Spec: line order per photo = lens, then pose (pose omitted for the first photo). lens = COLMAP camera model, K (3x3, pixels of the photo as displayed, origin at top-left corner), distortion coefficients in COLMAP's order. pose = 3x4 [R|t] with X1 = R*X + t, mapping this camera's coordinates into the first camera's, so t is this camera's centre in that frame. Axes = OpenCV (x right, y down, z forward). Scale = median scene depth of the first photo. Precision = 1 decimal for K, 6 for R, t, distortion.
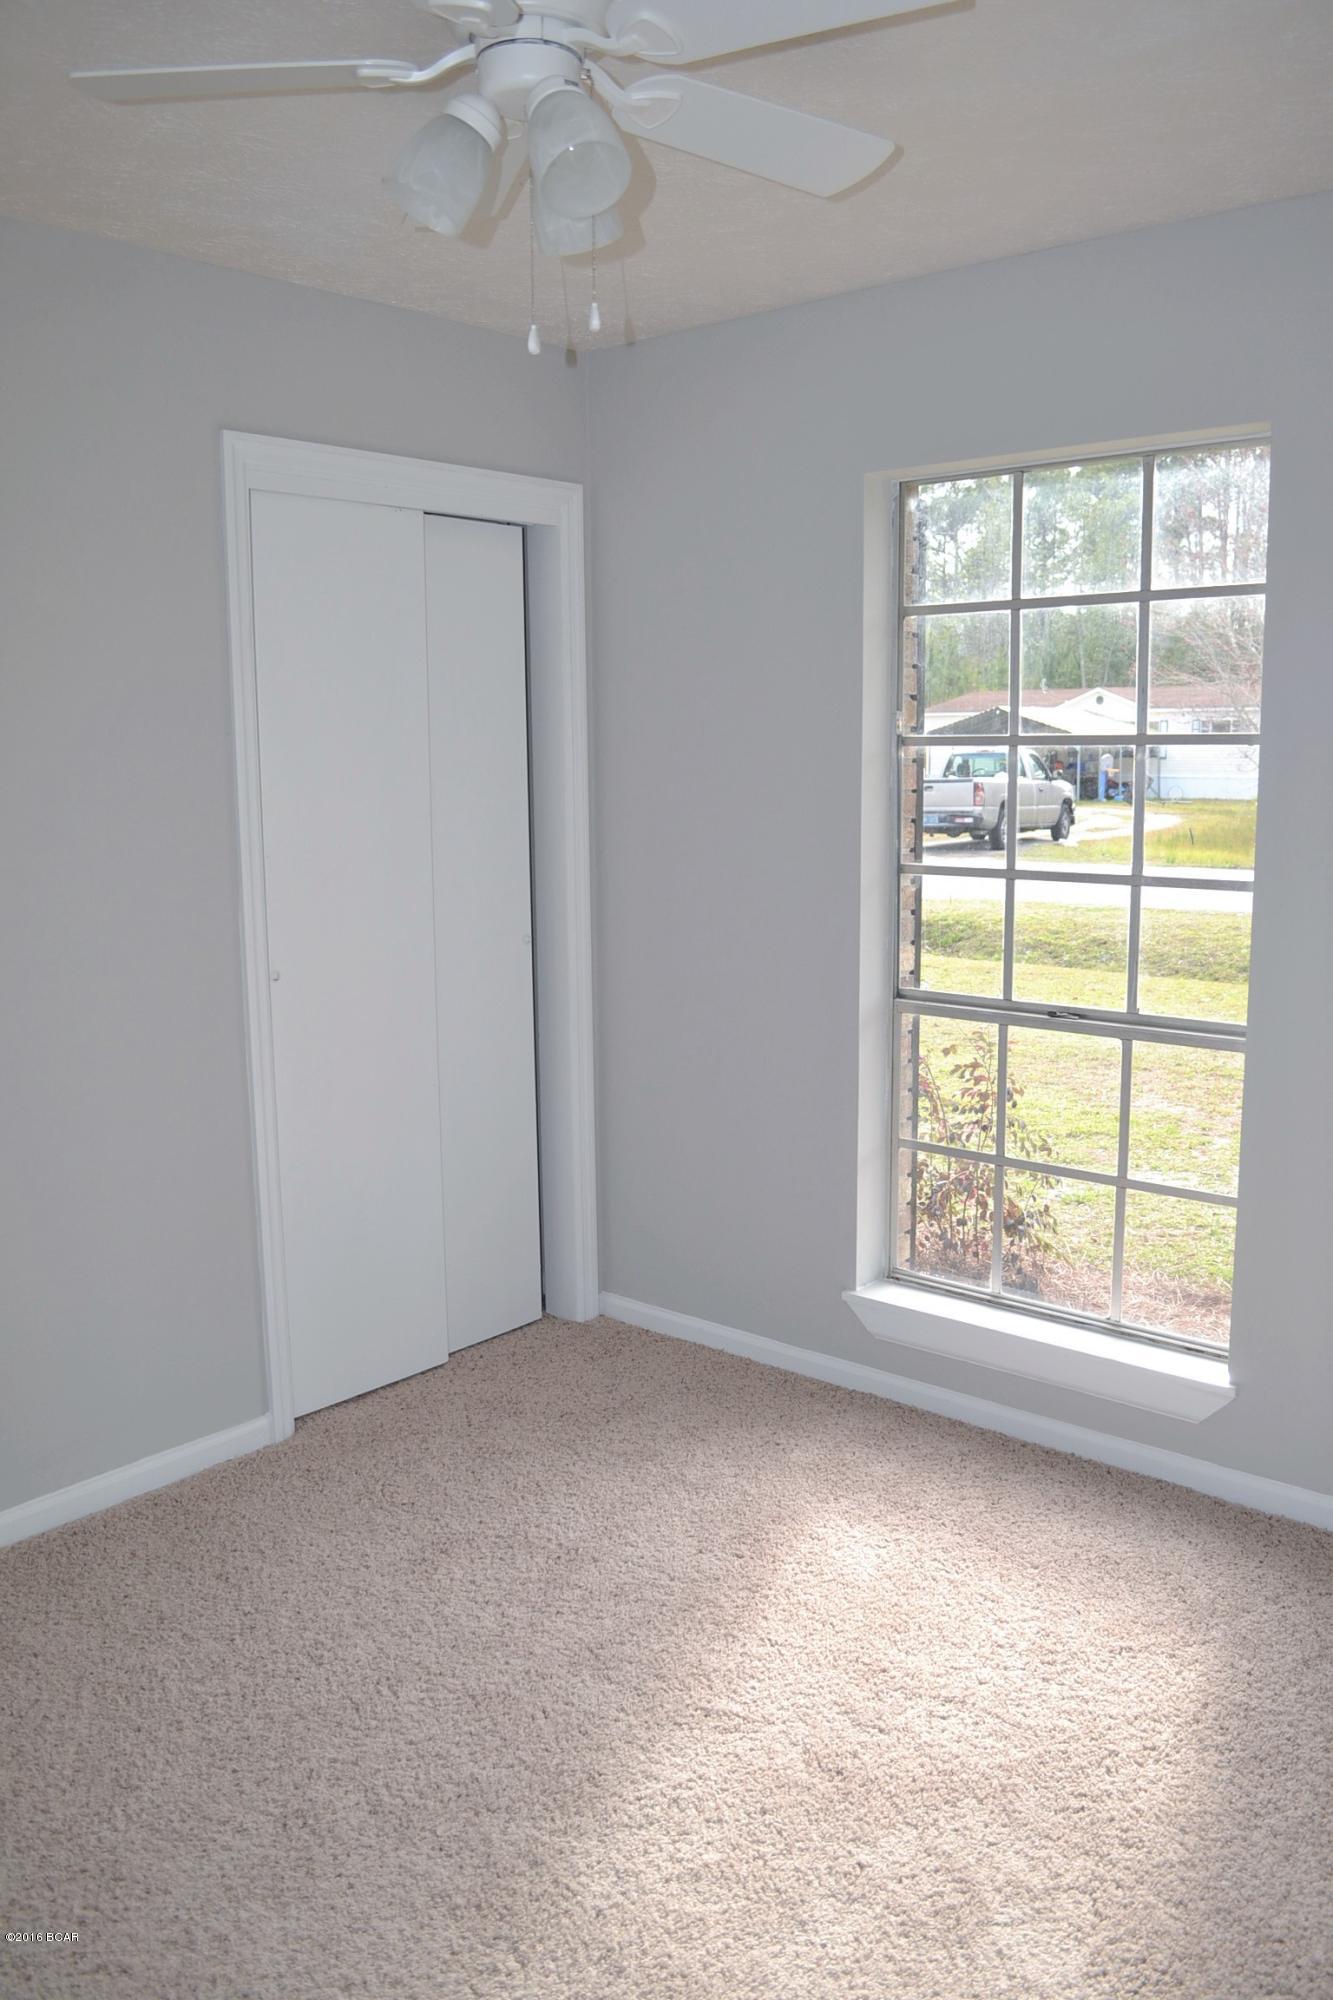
lens RADIAL K [[1615.1, 0, 666.5], [0, 1615.1, 1000.0], [0, 0, 1]] dist [-0.075625, 0.001147]
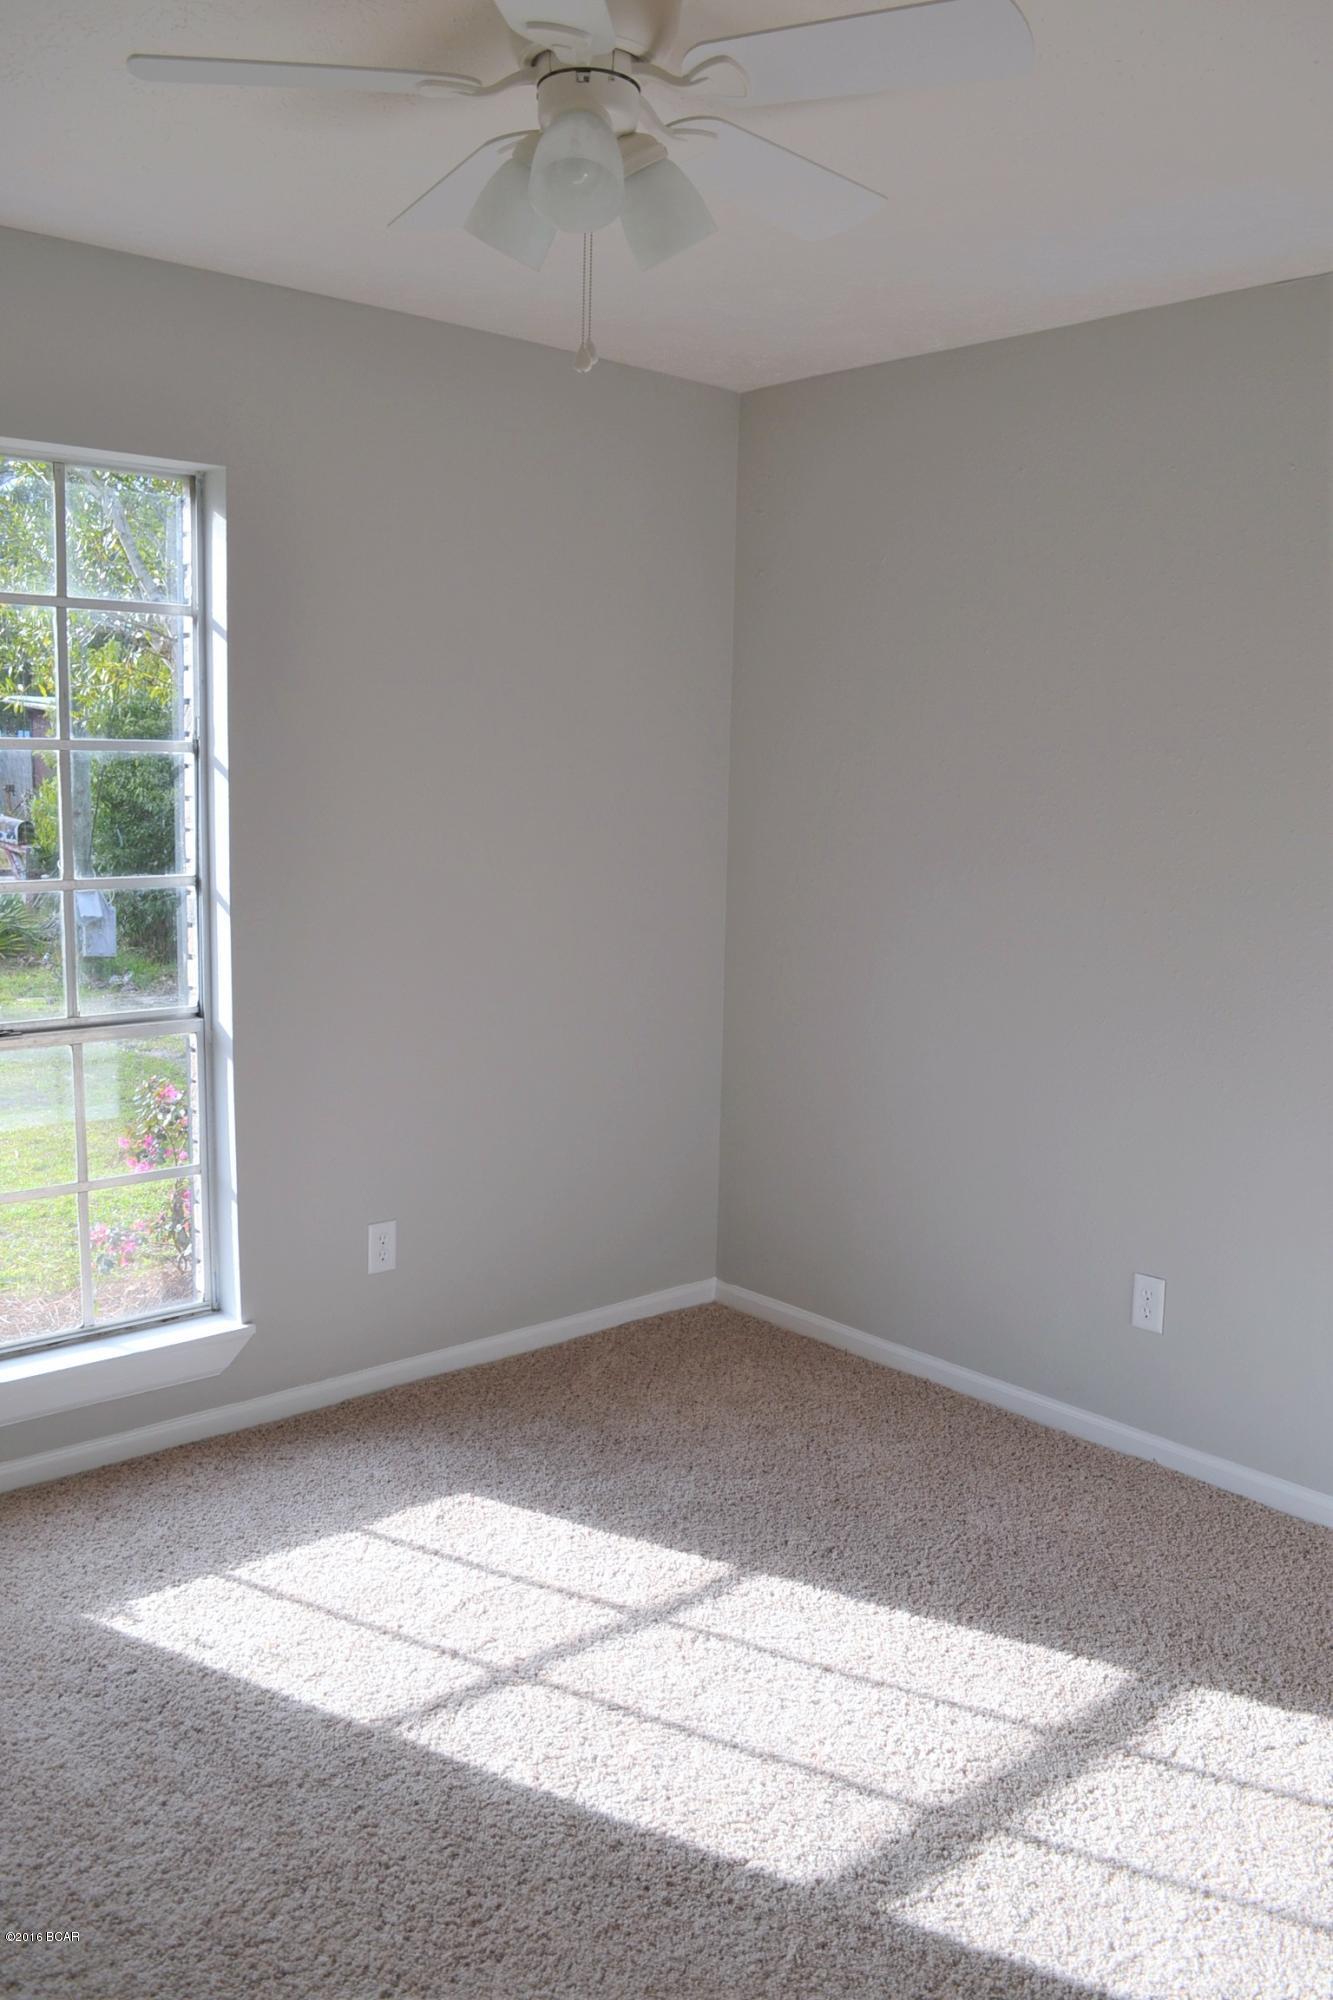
lens RADIAL K [[1615.1, 0, 666.5], [0, 1615.1, 1000.0], [0, 0, 1]] dist [-0.075625, 0.001147]
pose [[0.154852, -0.126364, 0.979823, -0.624643], [0.136570, 0.985002, 0.105448, -0.056291], [-0.978453, 0.117485, 0.169787, 0.461494]]
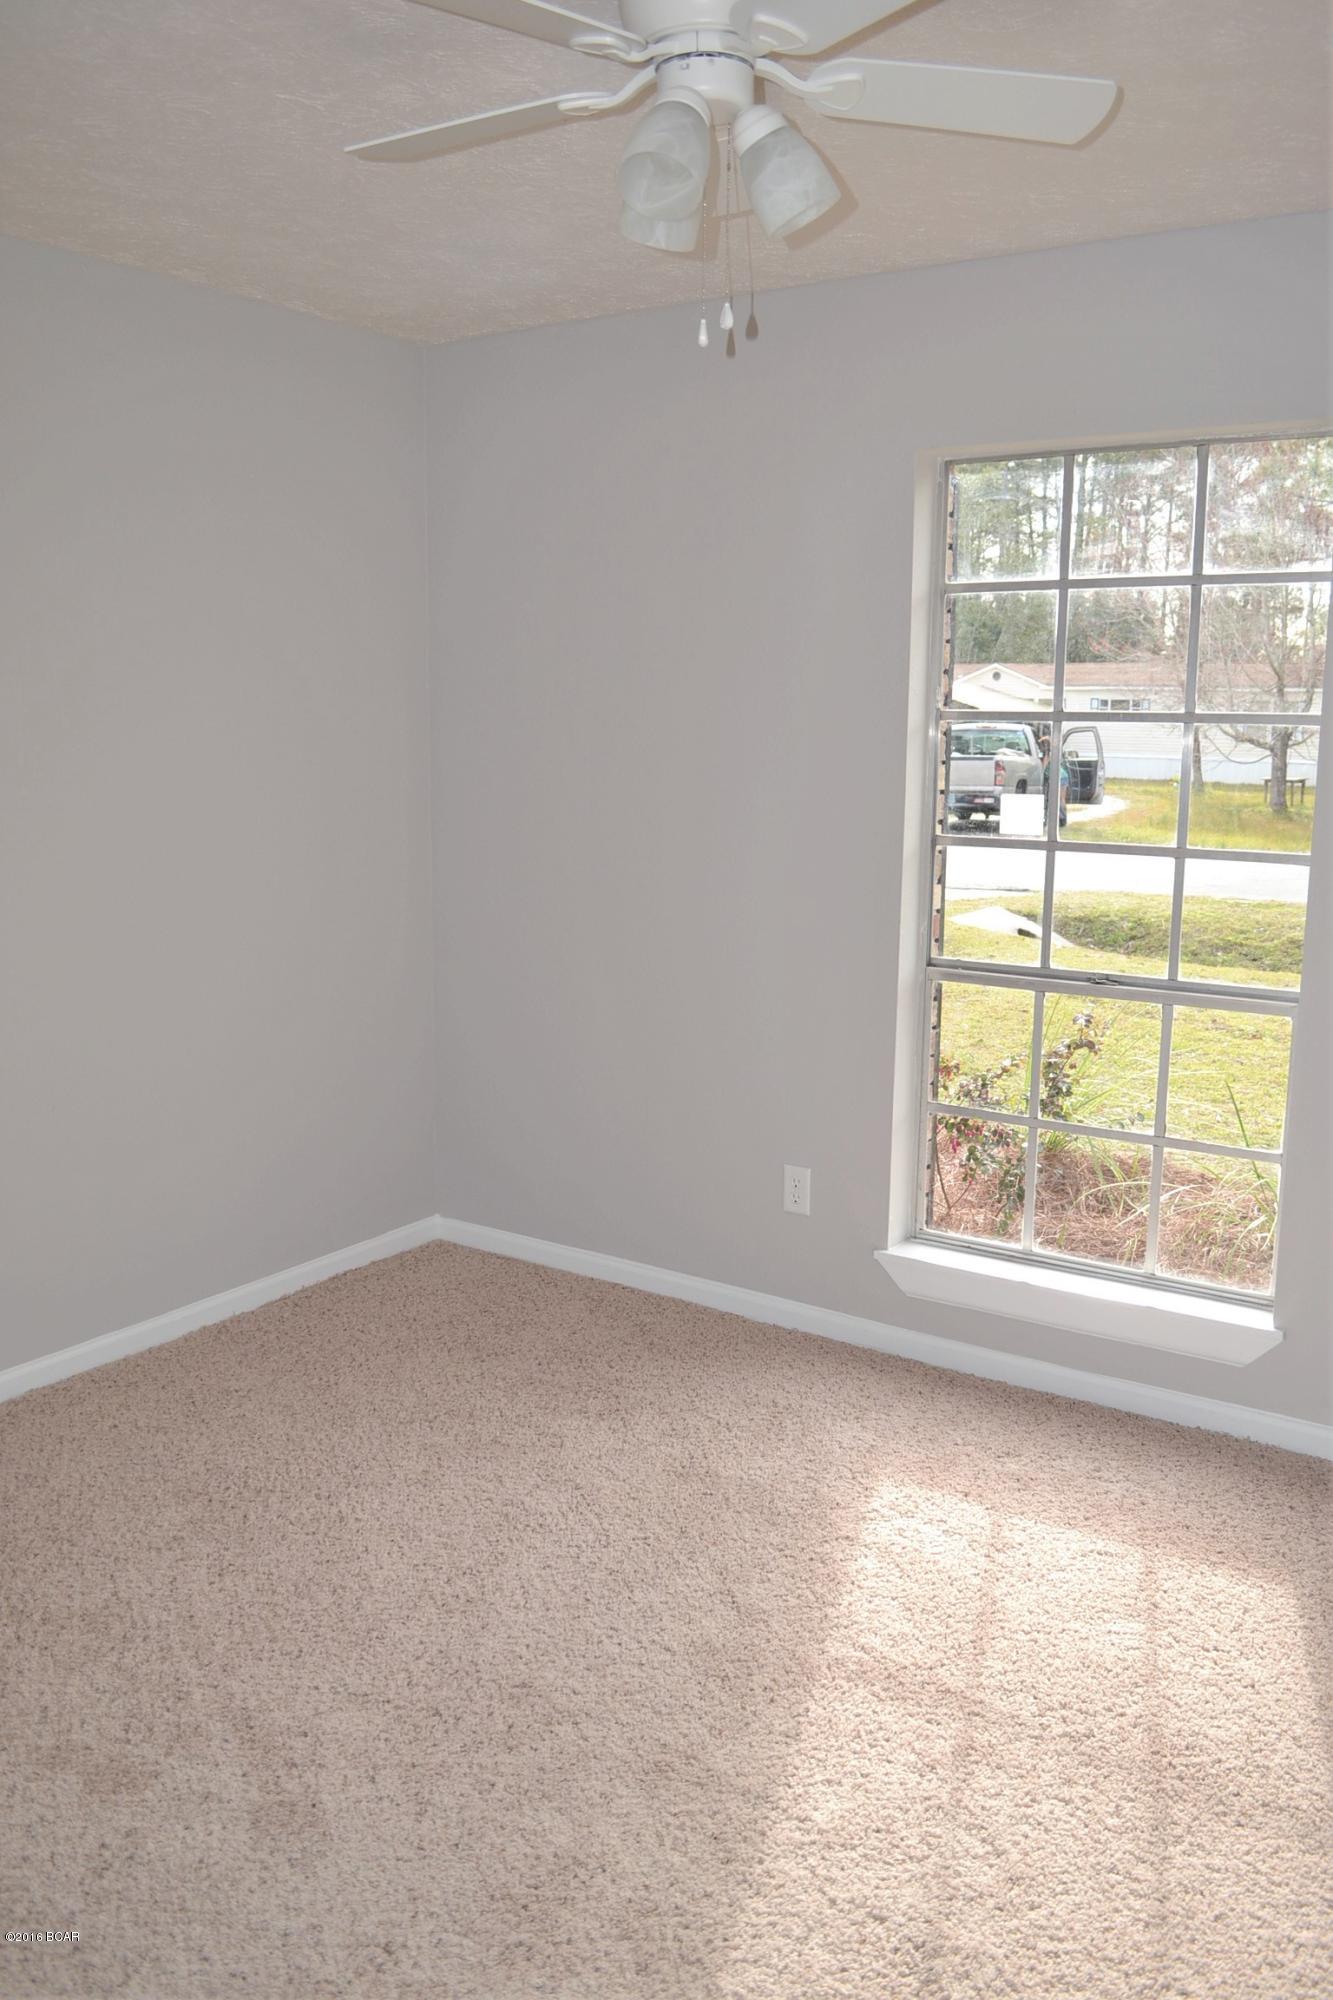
lens RADIAL K [[1390.7, 0, 662.0], [0, 1390.7, 931.5], [0, 0, 1]] dist [-0.031951, -0.000235]
pose [[0.982466, -0.012761, 0.186003, -0.196968], [0.013202, 0.999912, -0.001131, -0.025520], [-0.185972, 0.003567, 0.982548, 0.169063]]
